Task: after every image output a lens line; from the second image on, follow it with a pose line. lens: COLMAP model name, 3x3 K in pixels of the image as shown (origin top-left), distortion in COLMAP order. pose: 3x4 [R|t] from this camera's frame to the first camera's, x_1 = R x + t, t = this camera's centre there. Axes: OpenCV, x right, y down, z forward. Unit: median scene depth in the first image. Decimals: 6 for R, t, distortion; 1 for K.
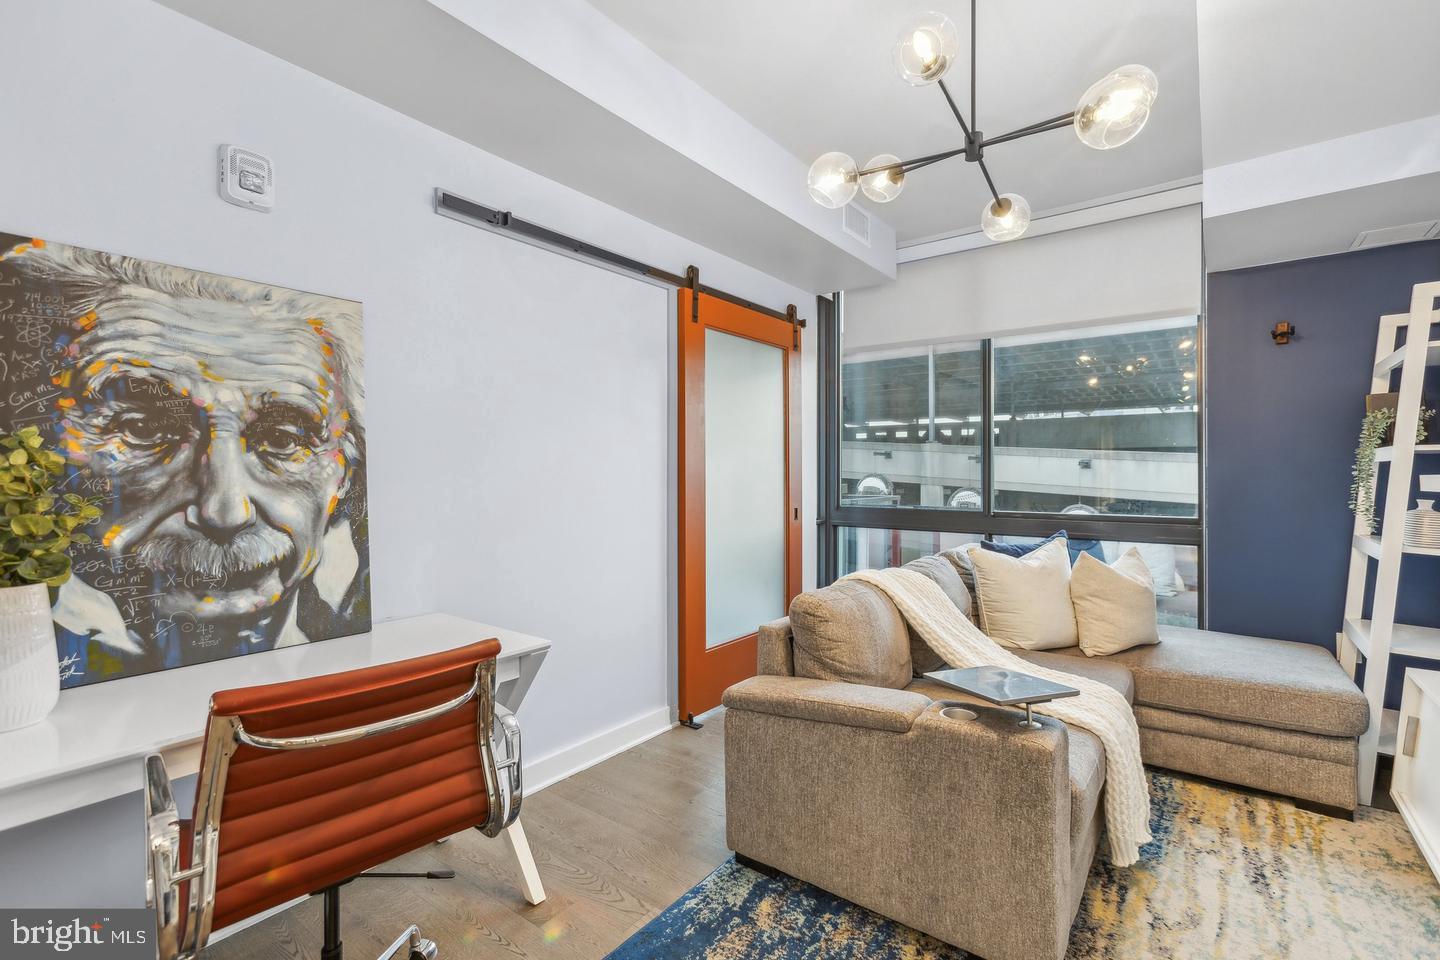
lens RADIAL K [[661.9, 0, 715.1], [0, 661.9, 473.7], [0, 0, 1]] dist [-0.014229, 0.015570]
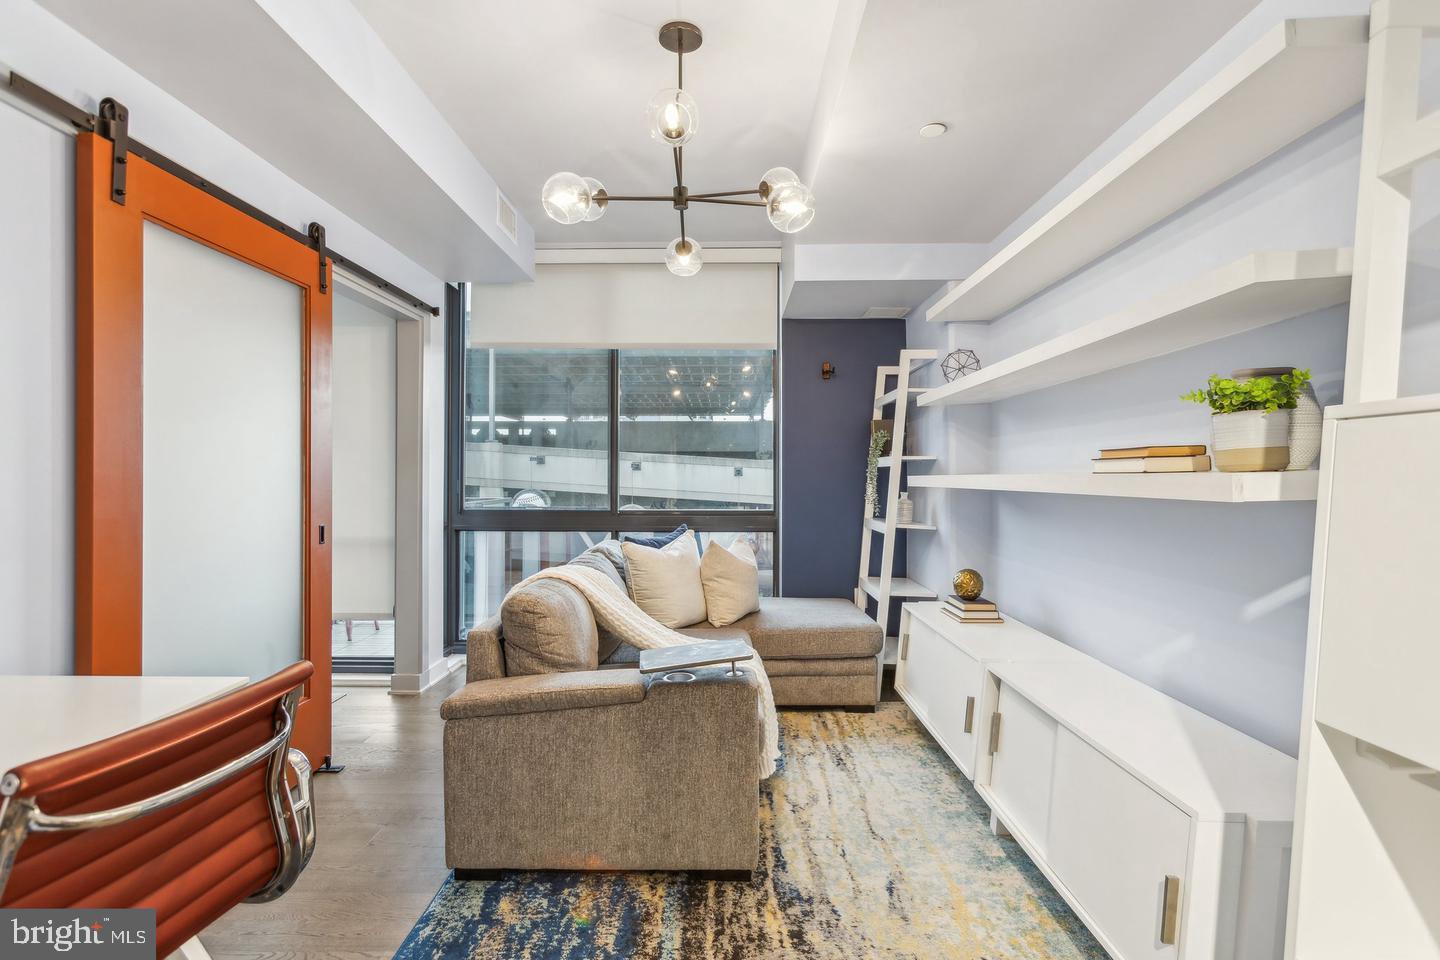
lens RADIAL K [[710.3, 0, 720.0], [0, 710.3, 480.0], [0, 0, 1]] dist [0.008254, 0.001141]
pose [[0.801939, -0.003397, 0.597396, -0.254899], [-0.000783, 0.999977, 0.006738, 0.000059], [-0.597405, -0.005871, 0.801918, -0.052562]]
